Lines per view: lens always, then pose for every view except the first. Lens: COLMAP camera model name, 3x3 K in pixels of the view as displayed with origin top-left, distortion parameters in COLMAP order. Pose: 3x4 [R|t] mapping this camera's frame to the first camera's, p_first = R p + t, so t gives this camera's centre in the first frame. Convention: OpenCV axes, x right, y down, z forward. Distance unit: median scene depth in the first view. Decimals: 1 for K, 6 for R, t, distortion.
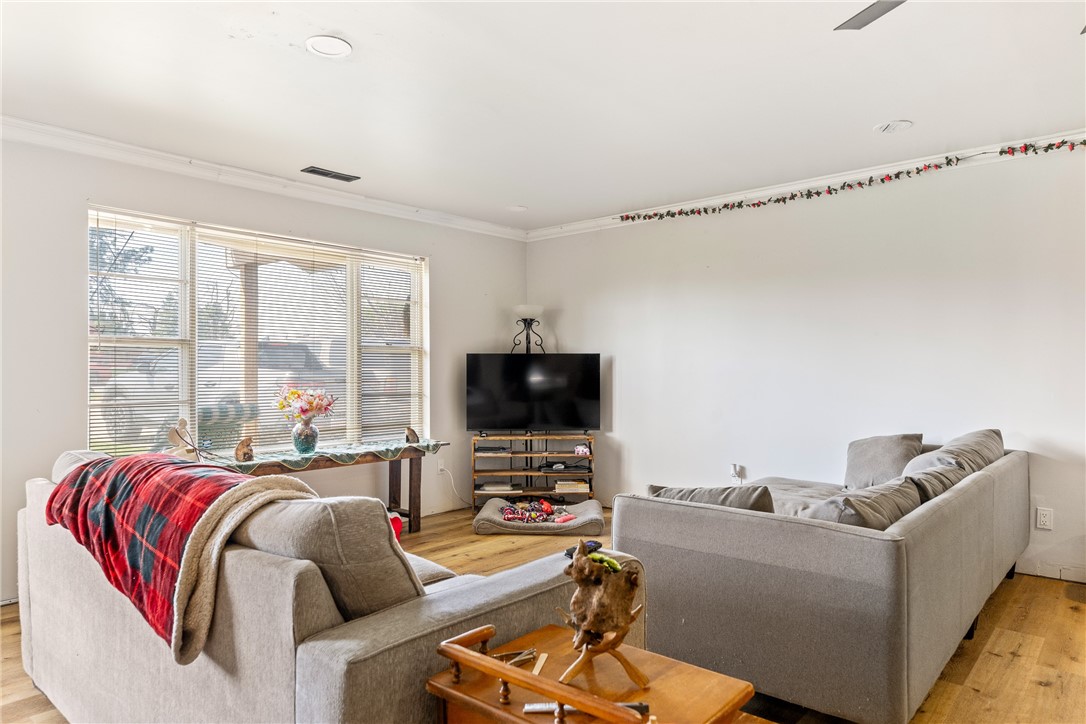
lens RADIAL K [[691.2, 0, 538.7], [0, 691.2, 362.3], [0, 0, 1]] dist [0.009202, 0.000838]
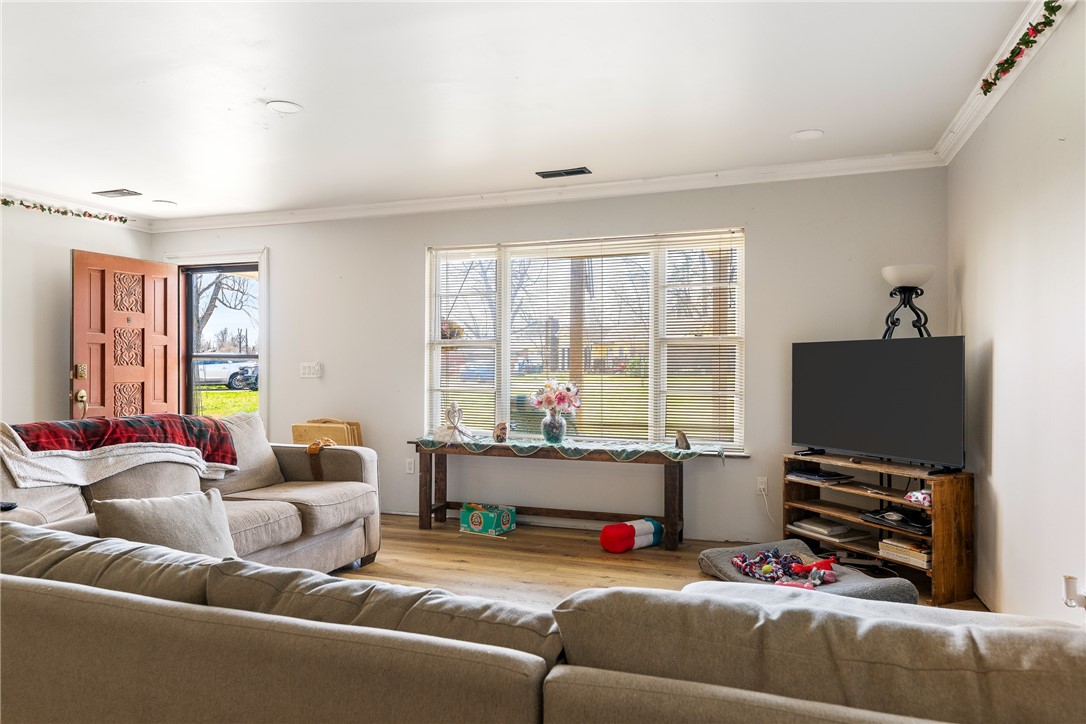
lens RADIAL K [[691.2, 0, 538.7], [0, 691.2, 367.6], [0, 0, 1]] dist [0.009202, 0.000838]
pose [[0.373414, 0.001686, -0.927663, 0.559871], [0.008389, 0.999951, 0.005194, 0.008908], [0.927627, -0.009721, 0.373382, 0.514310]]
